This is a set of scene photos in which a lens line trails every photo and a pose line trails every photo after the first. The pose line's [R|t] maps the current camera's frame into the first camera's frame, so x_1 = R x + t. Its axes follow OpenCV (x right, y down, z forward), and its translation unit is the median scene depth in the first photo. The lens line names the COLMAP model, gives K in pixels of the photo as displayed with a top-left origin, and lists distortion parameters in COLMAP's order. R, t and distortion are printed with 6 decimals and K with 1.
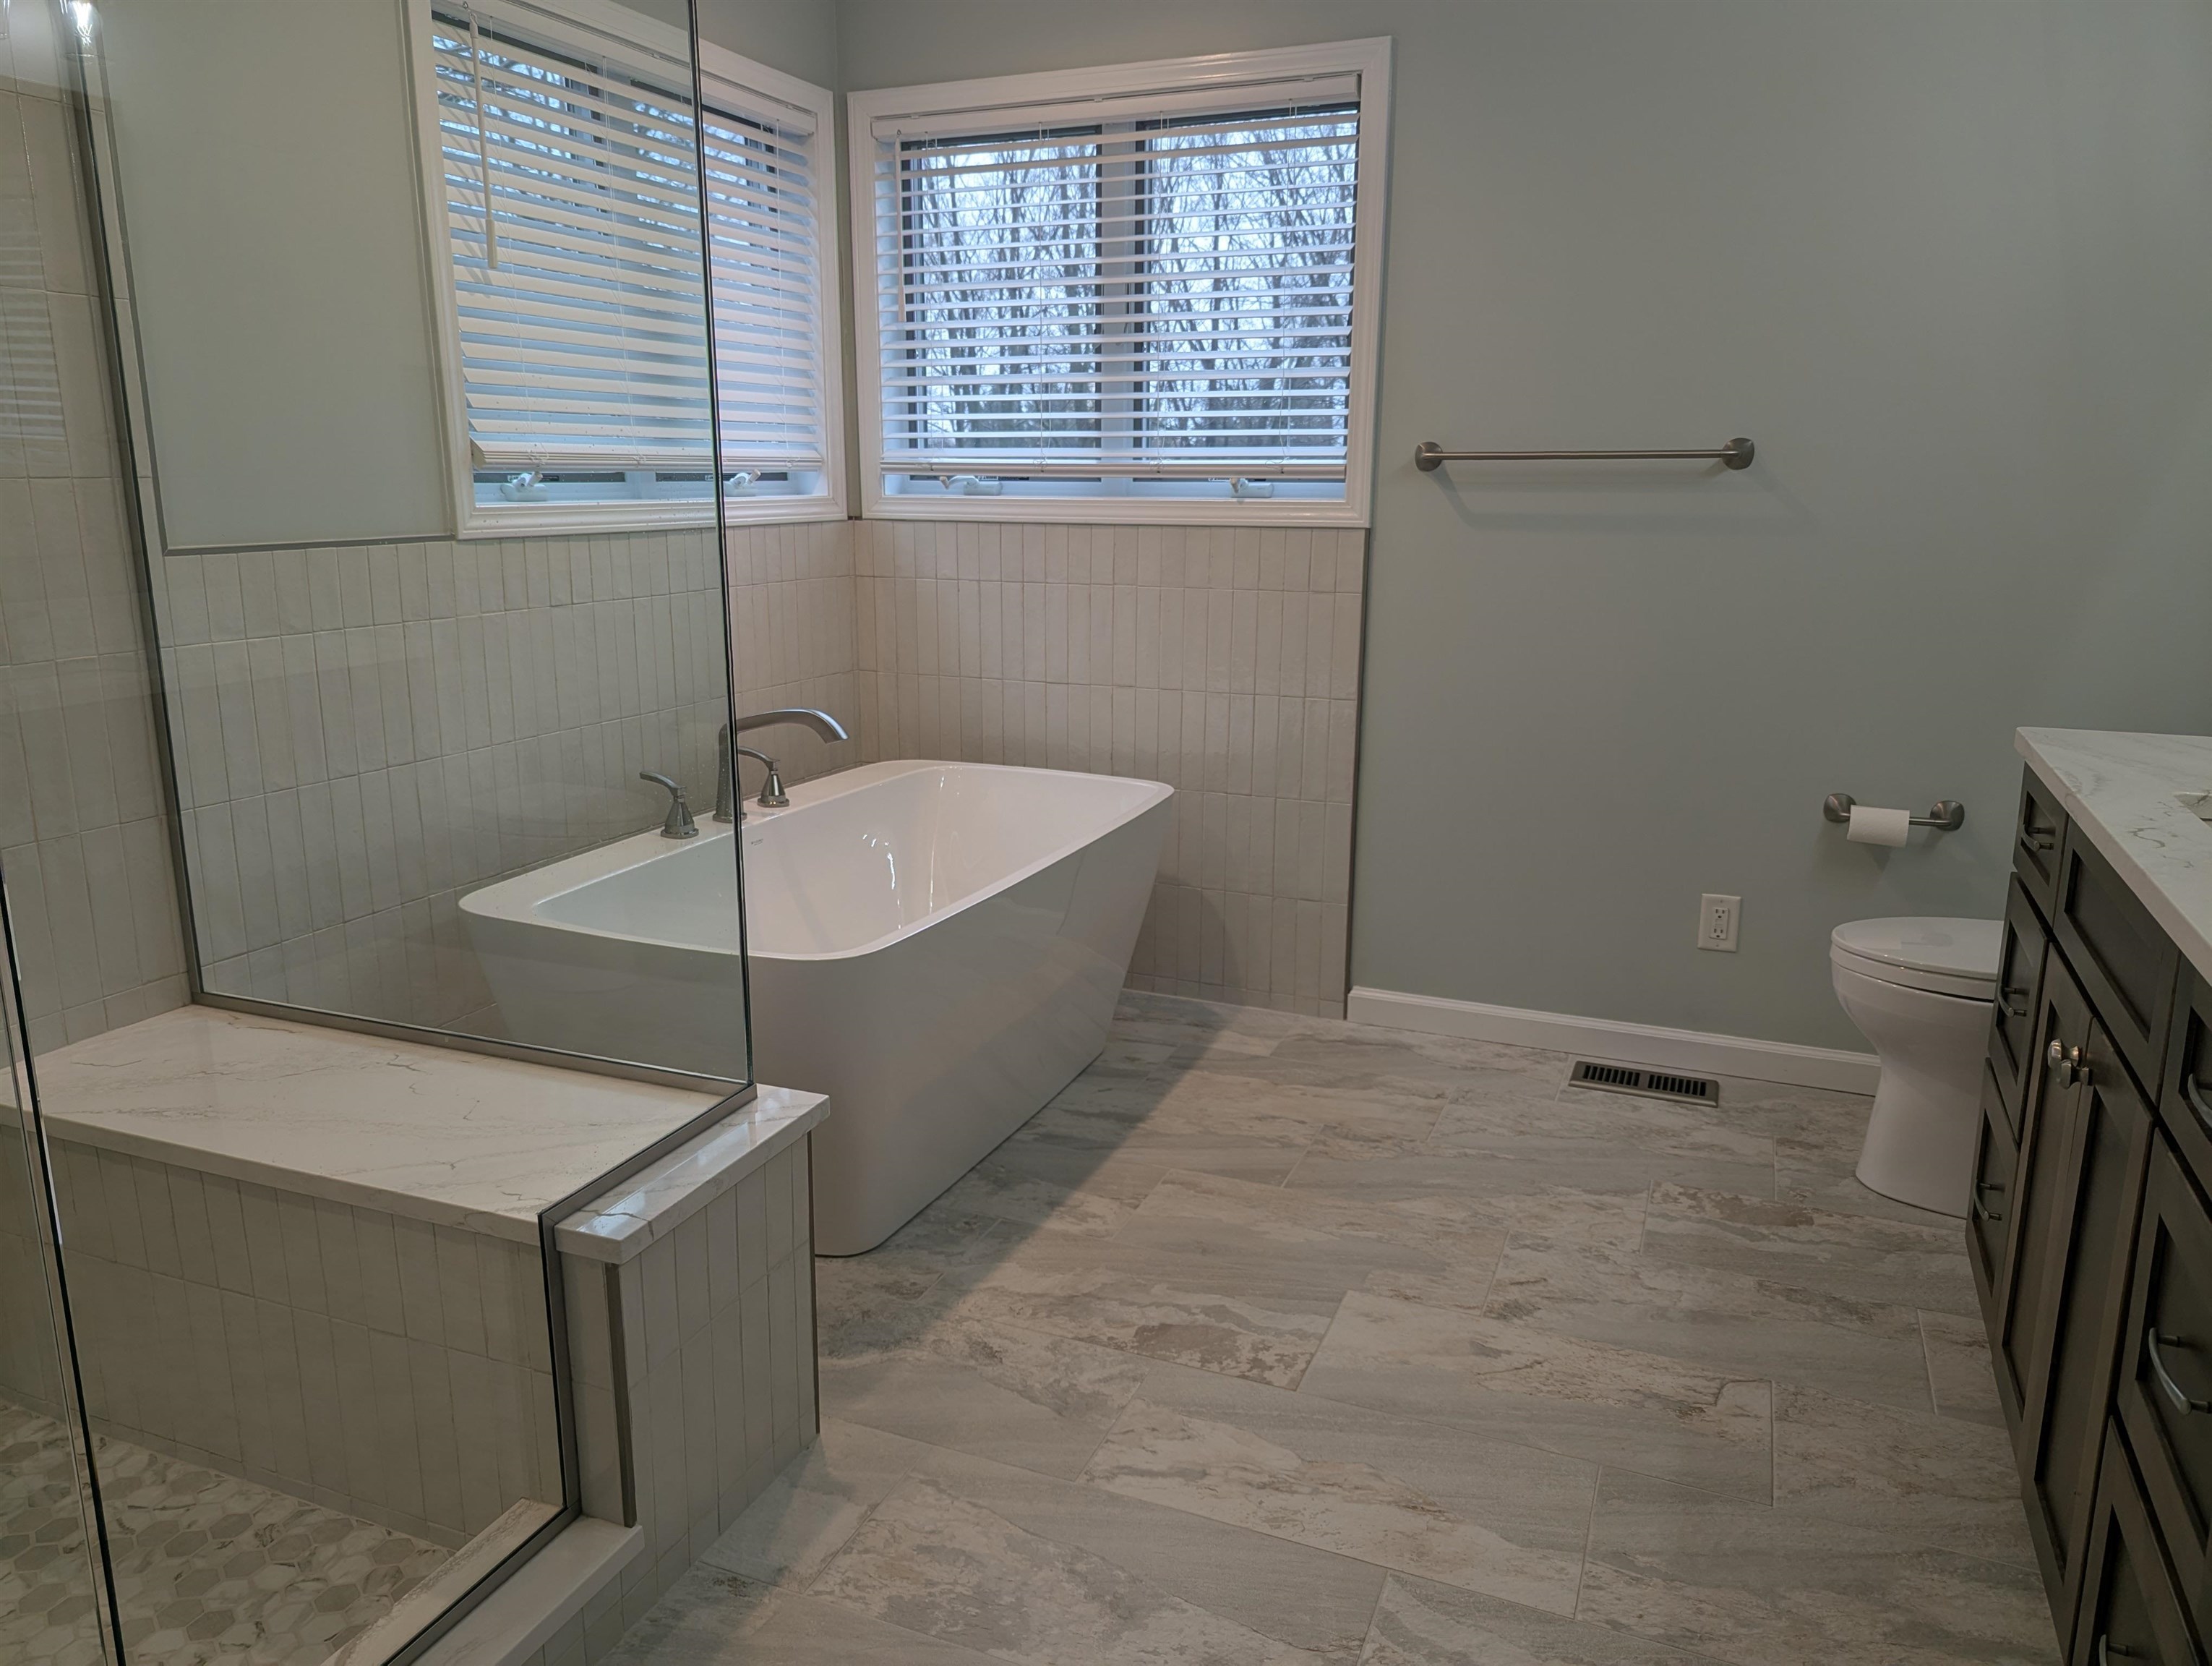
lens RADIAL K [[1552.9, 0, 1090.7], [0, 1552.9, 832.1], [0, 0, 1]] dist [0.071557, -0.060992]
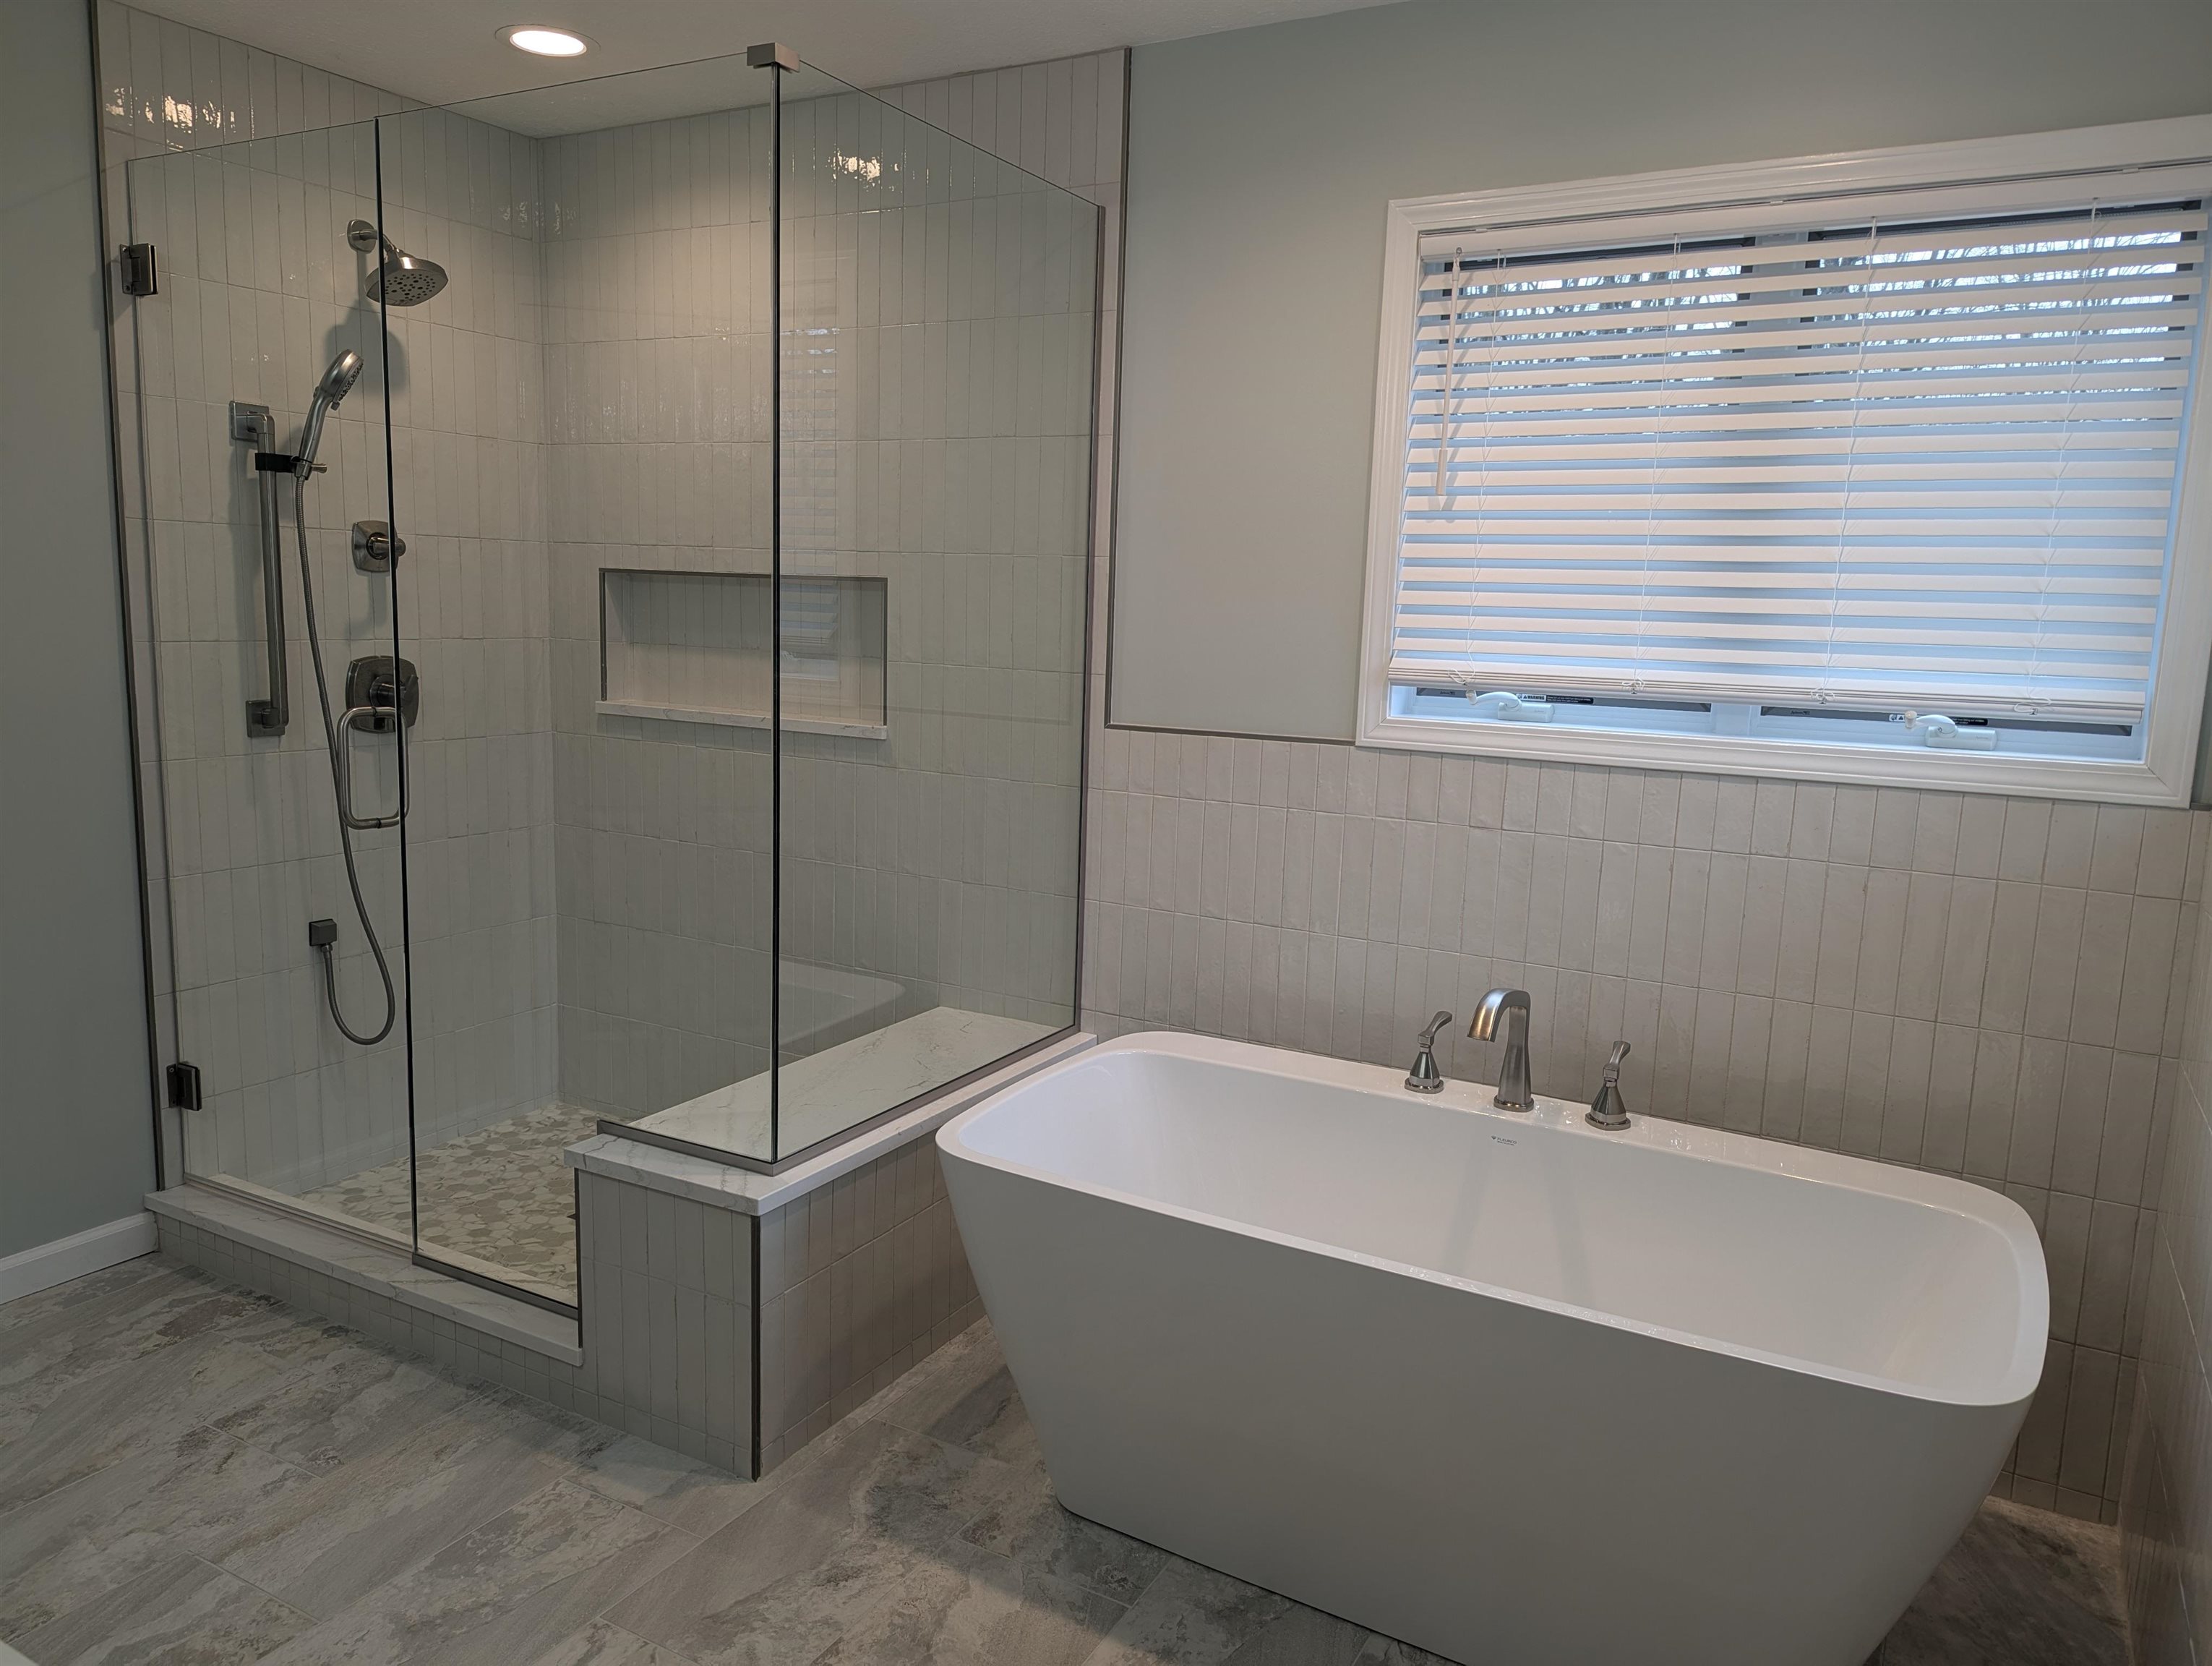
lens RADIAL K [[1555.2, 0, 1096.6], [0, 1555.2, 834.8], [0, 0, 1]] dist [0.065473, -0.056738]
pose [[-0.115328, 0.126543, -0.985234, 0.908967], [-0.266429, 0.951568, 0.153406, -0.325858], [0.956930, 0.280187, -0.076028, 1.234939]]
